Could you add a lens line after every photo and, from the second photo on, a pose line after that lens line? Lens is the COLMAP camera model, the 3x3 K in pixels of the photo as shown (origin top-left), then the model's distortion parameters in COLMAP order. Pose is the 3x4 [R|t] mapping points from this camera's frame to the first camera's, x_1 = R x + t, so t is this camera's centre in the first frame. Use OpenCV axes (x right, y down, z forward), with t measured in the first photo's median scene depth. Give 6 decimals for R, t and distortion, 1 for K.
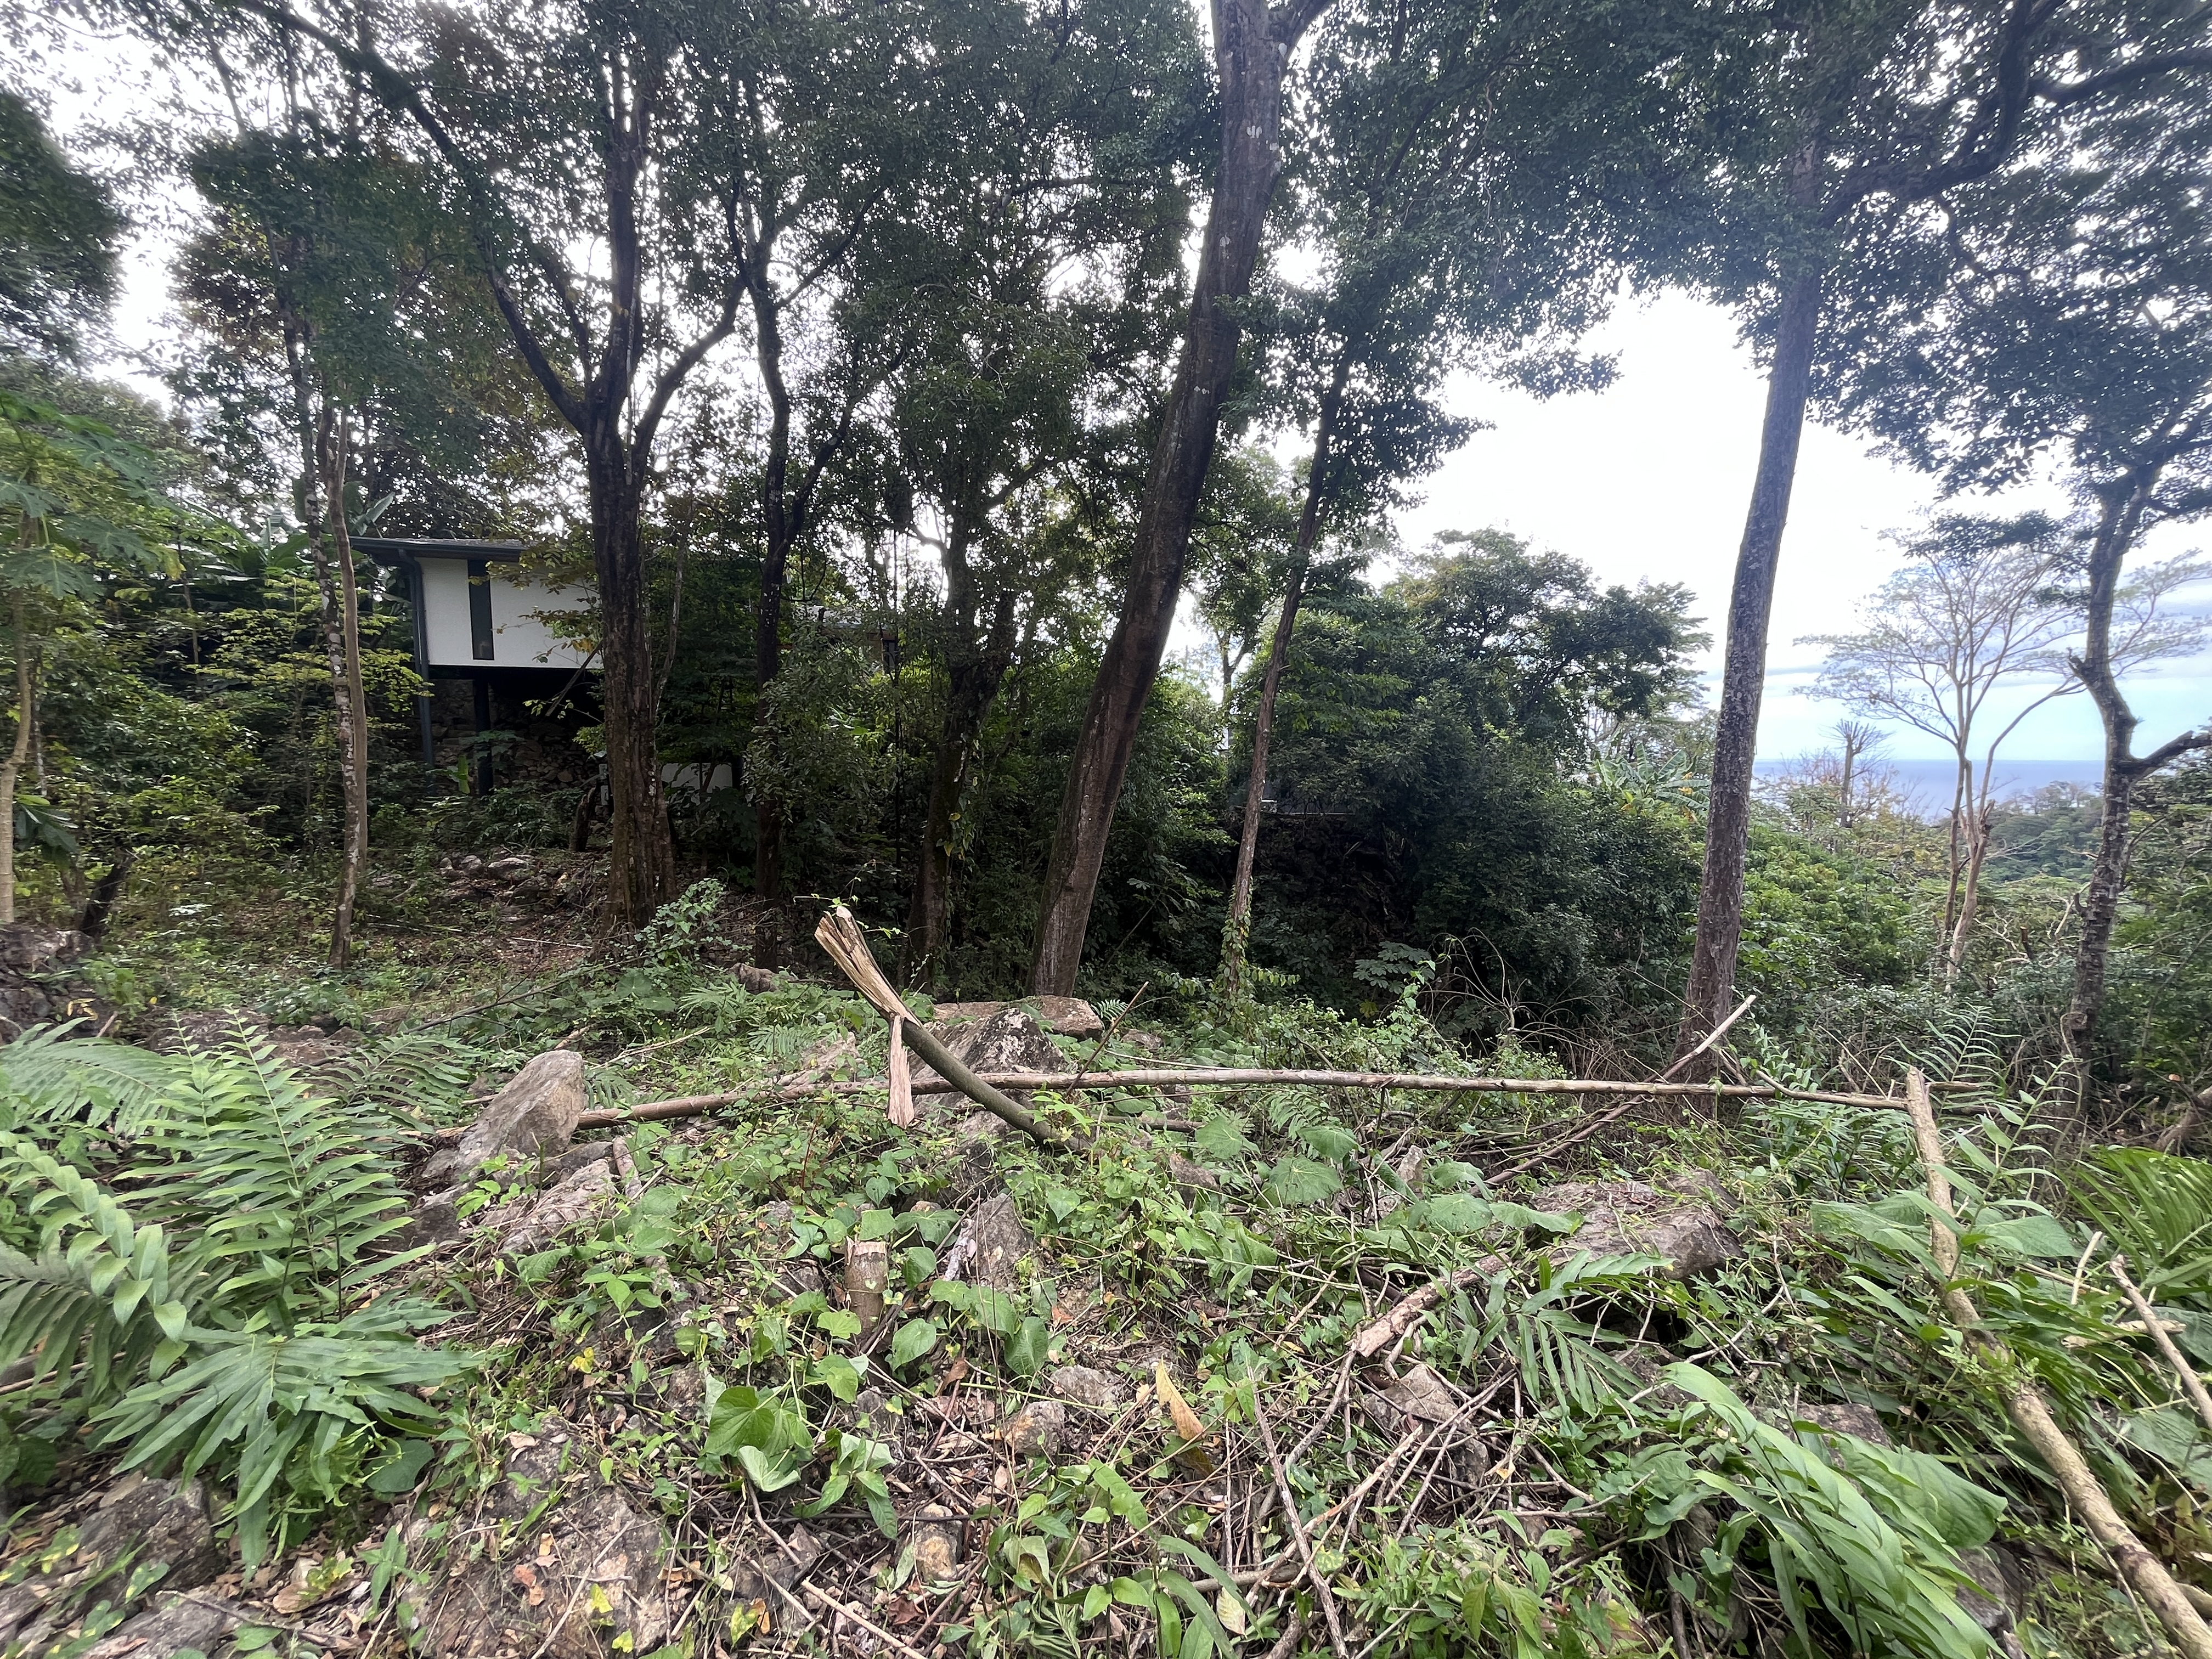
lens RADIAL K [[893.3, 0, 1107.6], [0, 893.3, 832.5], [0, 0, 1]] dist [-0.002733, 0.000518]
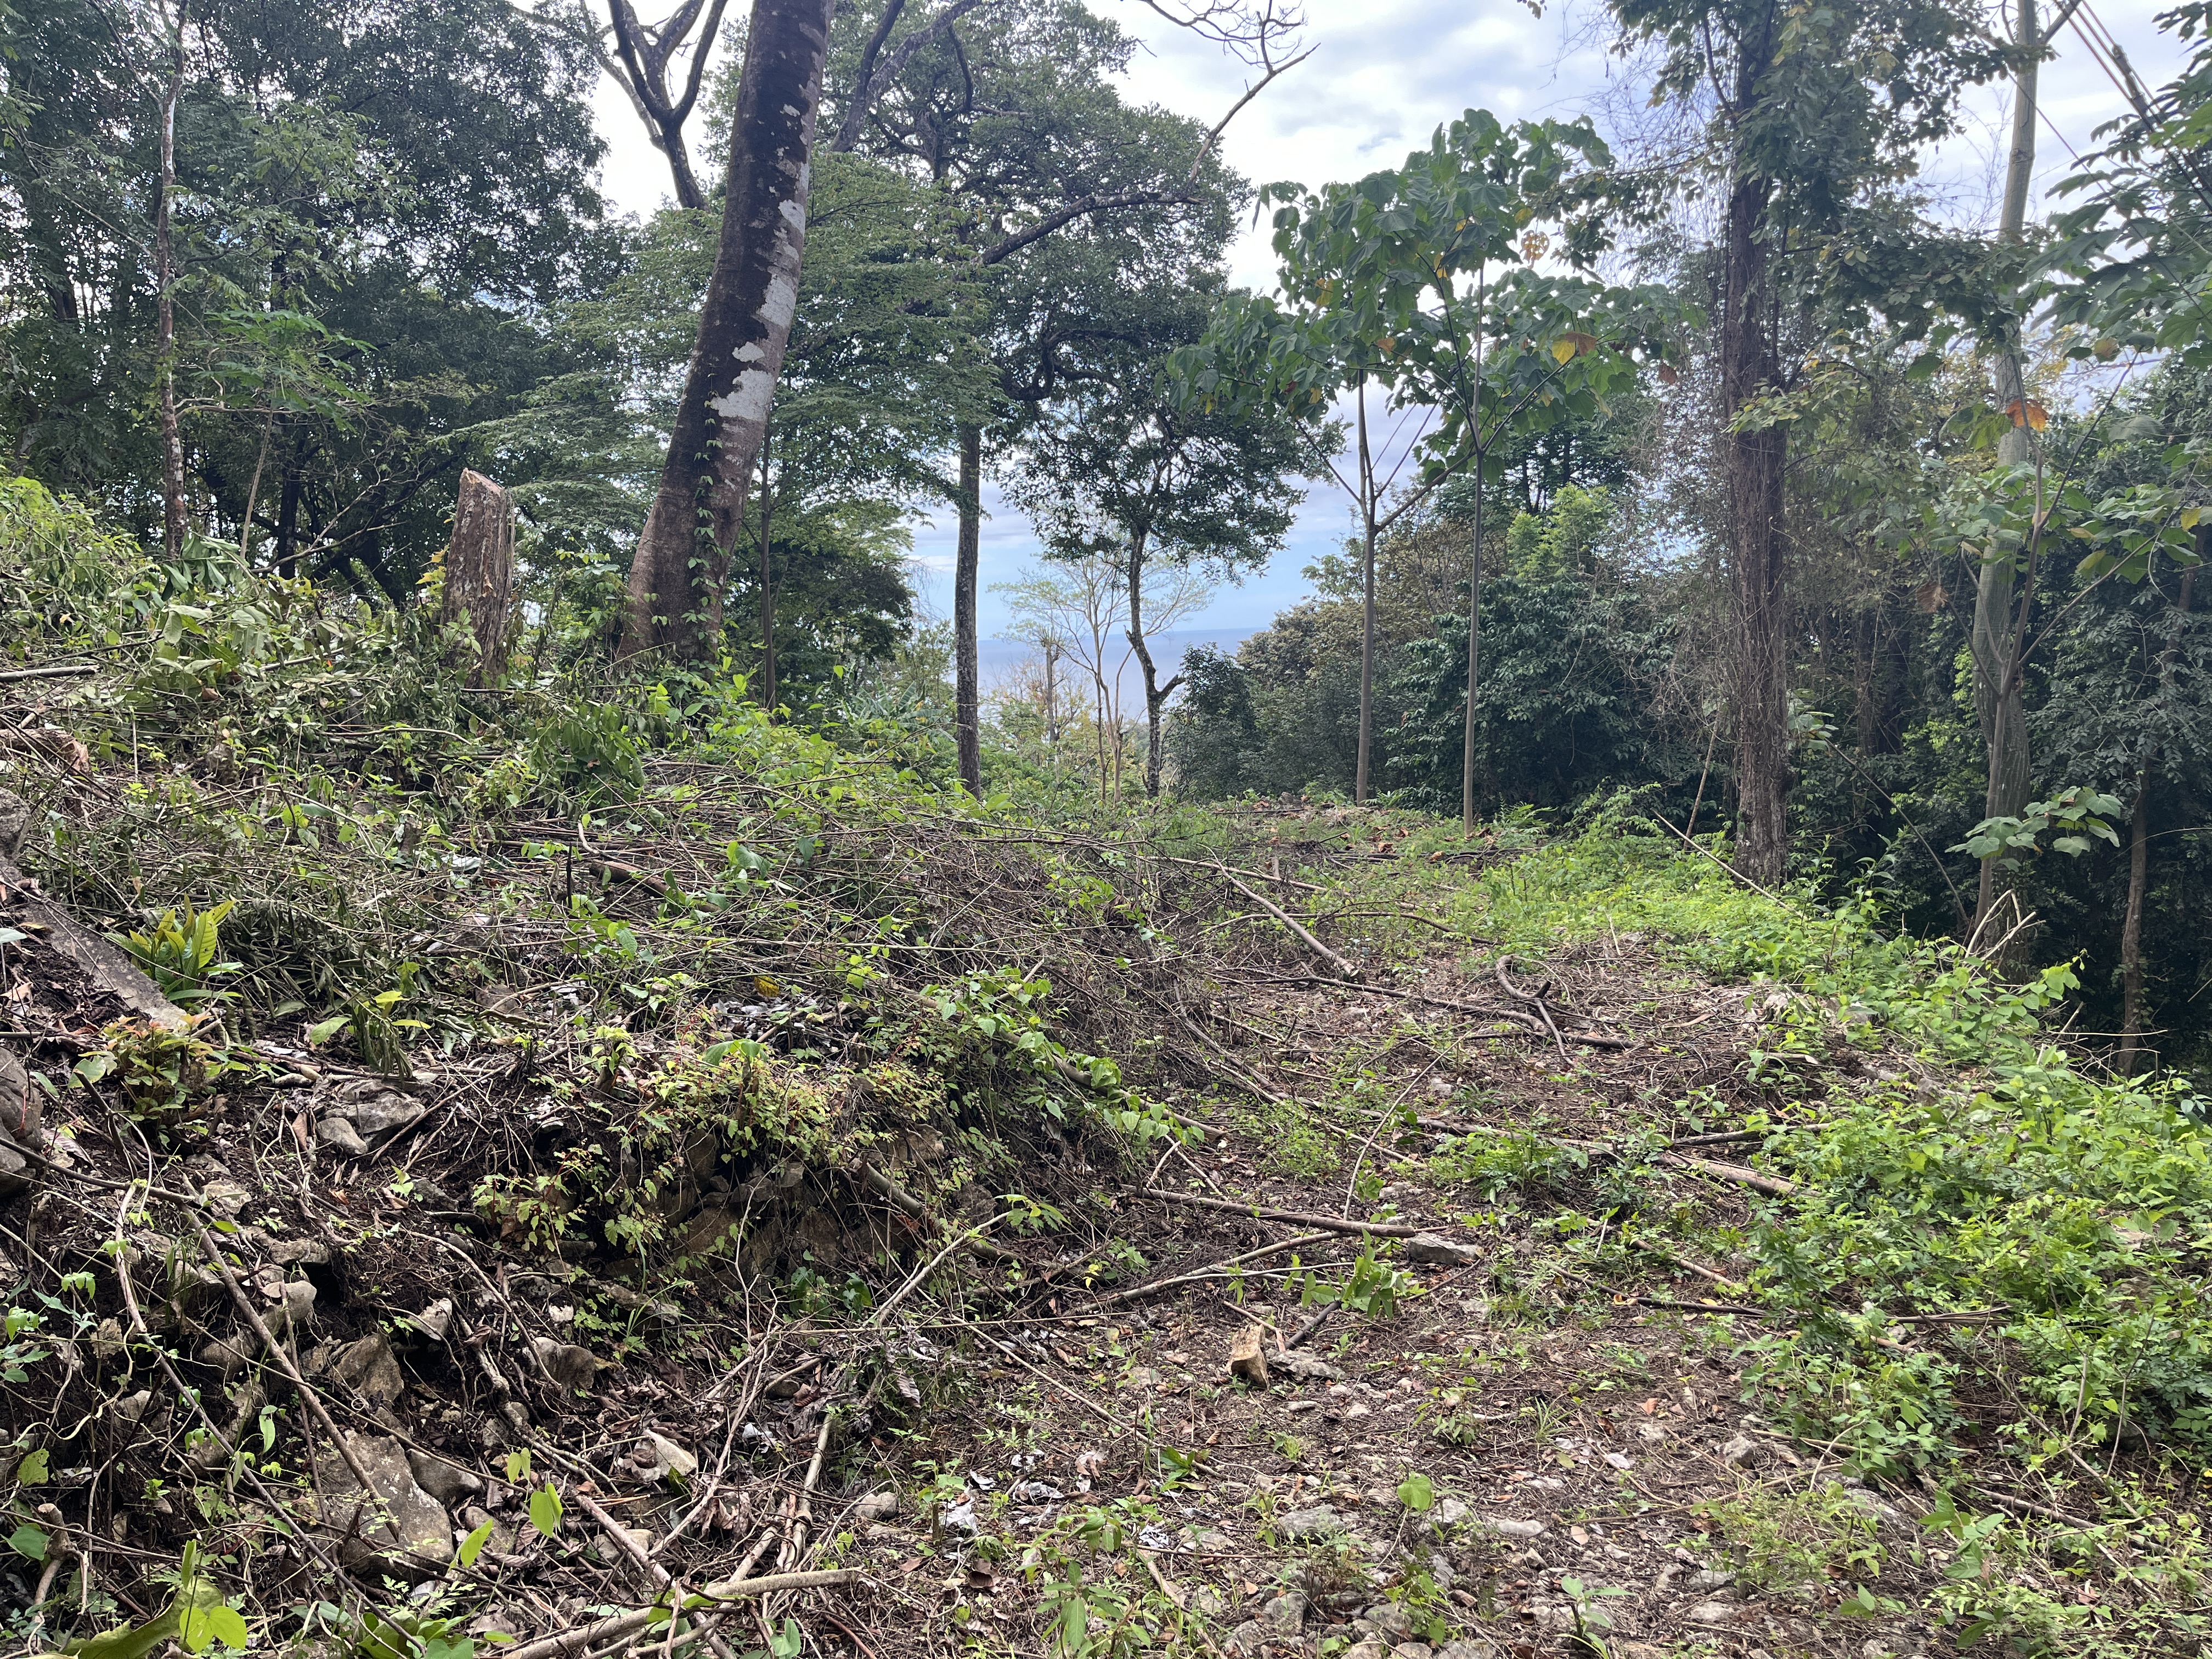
lens RADIAL K [[1680.6, 0, 1108.1], [0, 1680.6, 827.8], [0, 0, 1]] dist [0.062498, -0.080131]
pose [[0.755637, -0.113737, 0.645040, -0.827412], [0.104681, 0.993120, 0.052483, -0.002348], [-0.646572, 0.027865, 0.762344, -1.120673]]
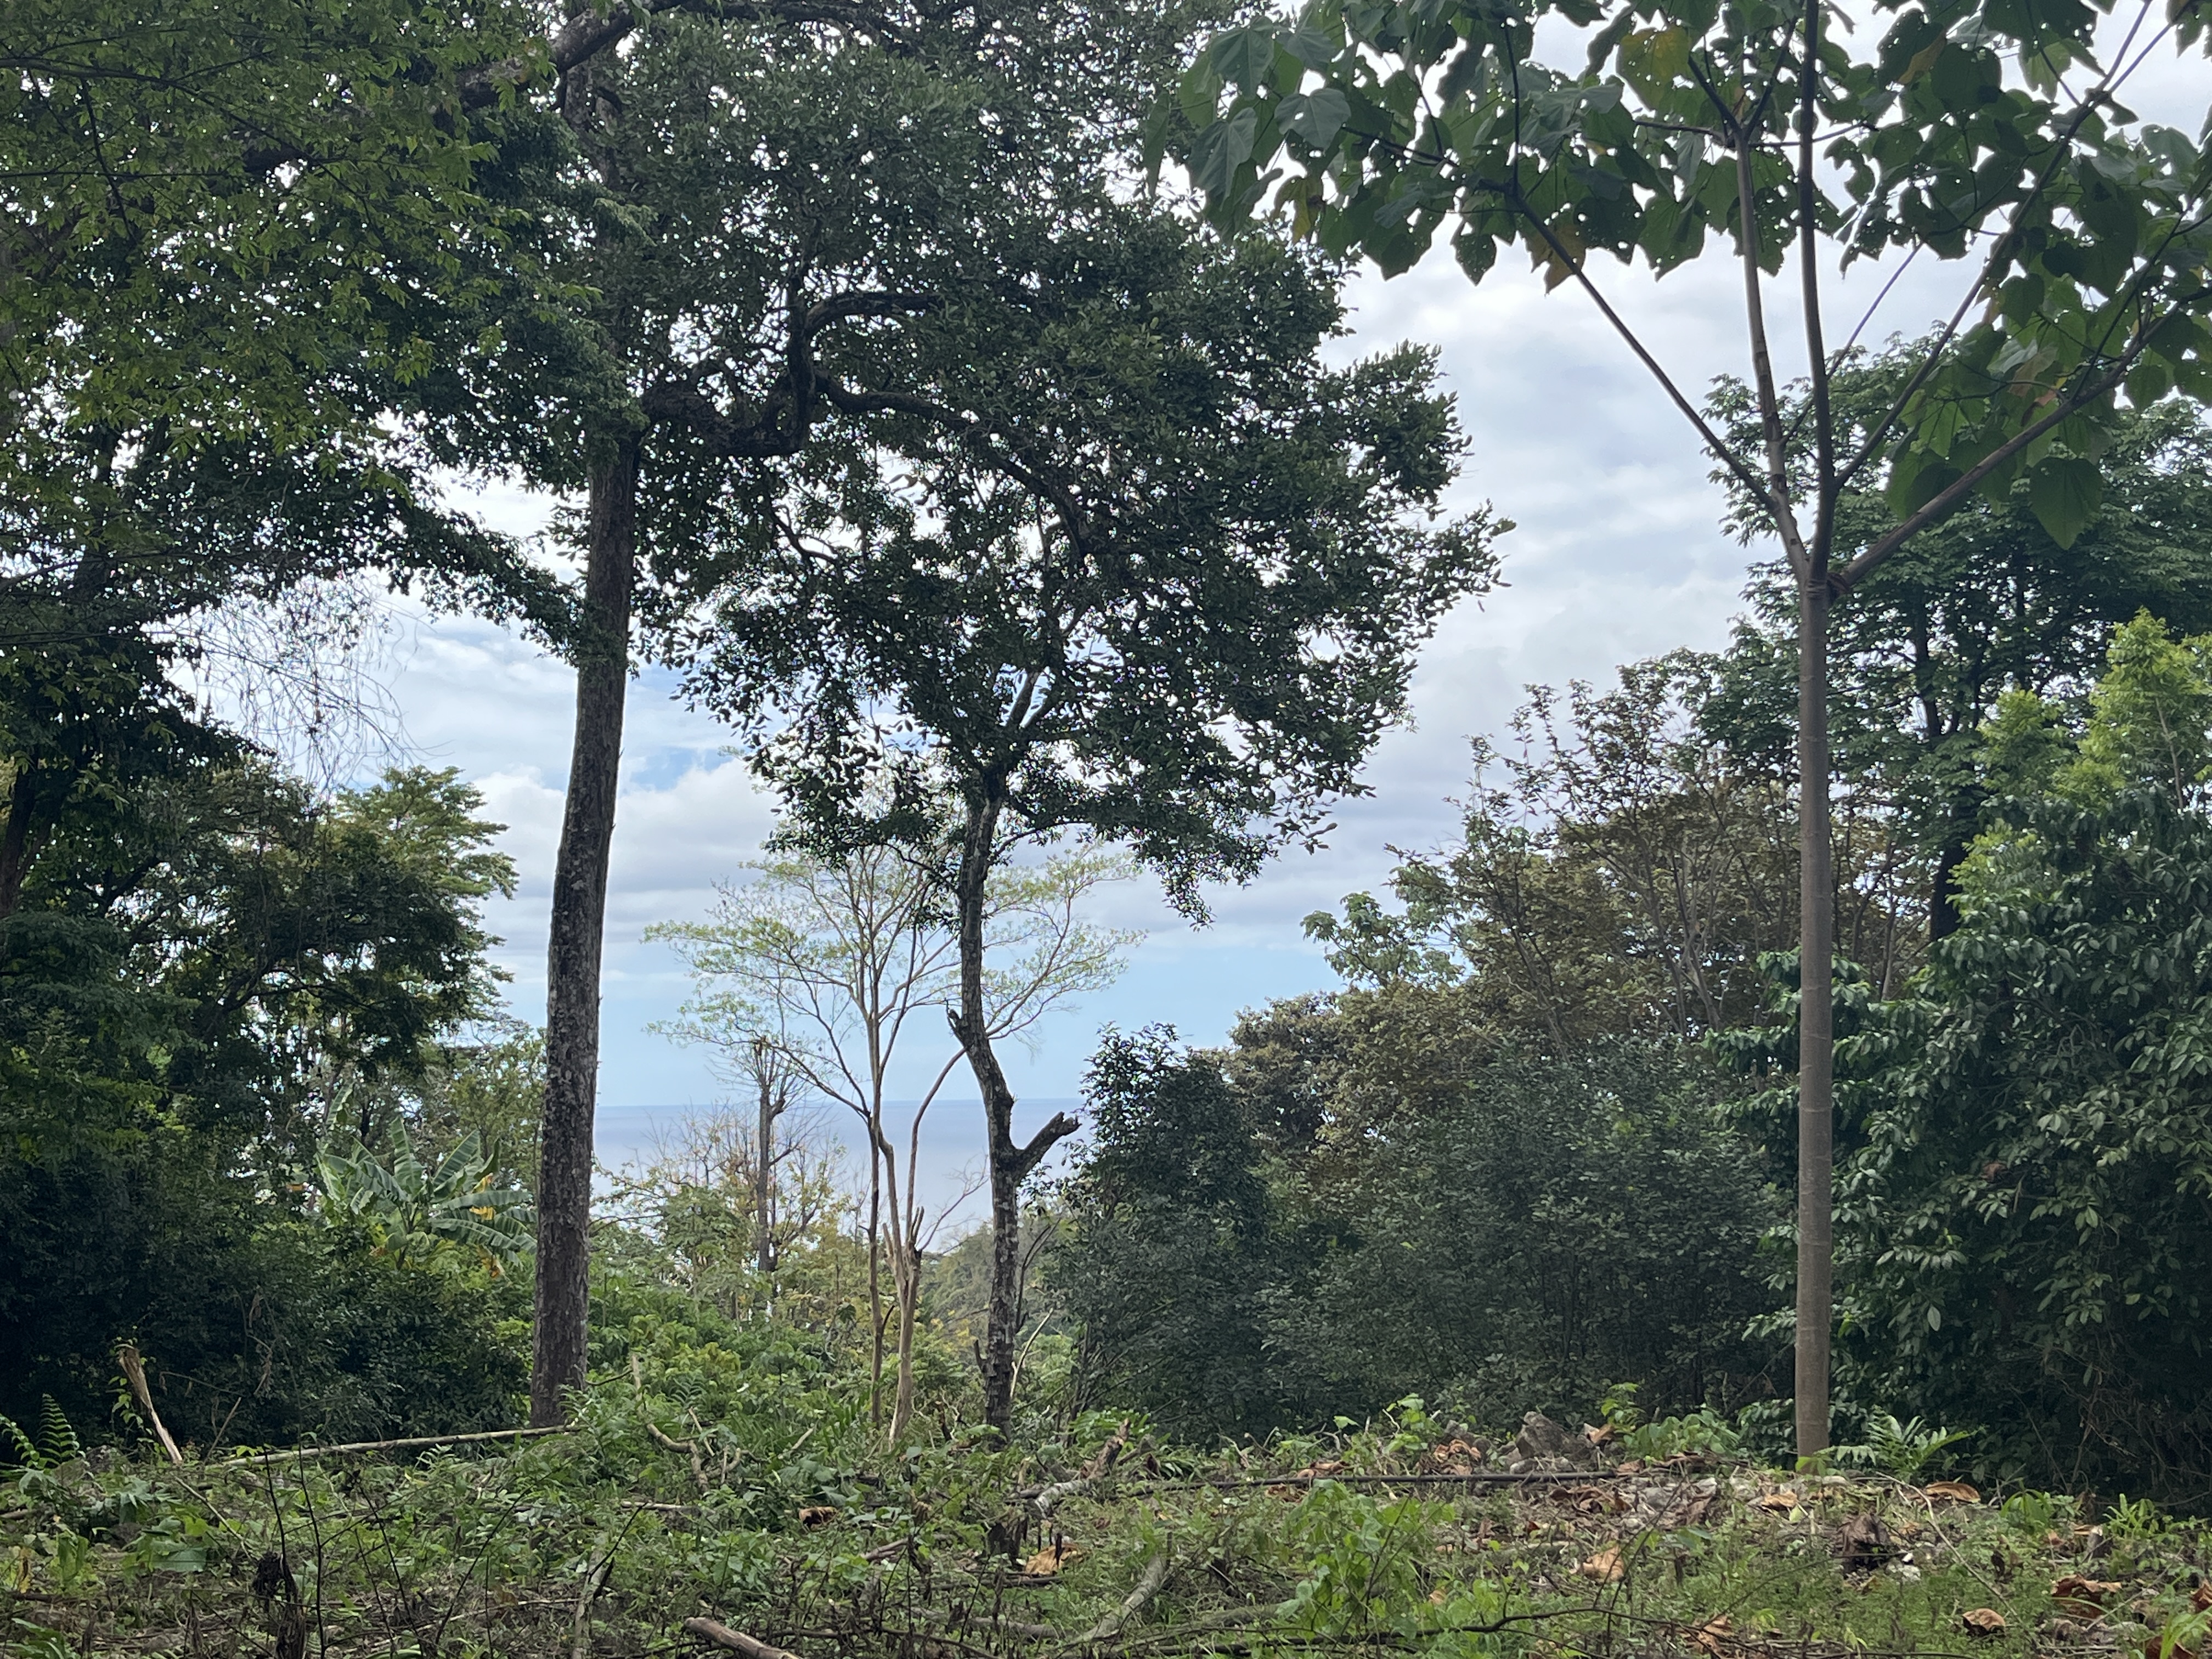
lens RADIAL K [[2797.2, 0, 1110.9], [0, 2797.2, 843.2], [0, 0, 1]] dist [0.087876, 0.000000]
pose [[0.695984, 0.050774, 0.716260, -0.394332], [0.078834, 0.986064, -0.146502, 0.010626], [-0.713716, 0.158429, 0.682283, -0.568084]]
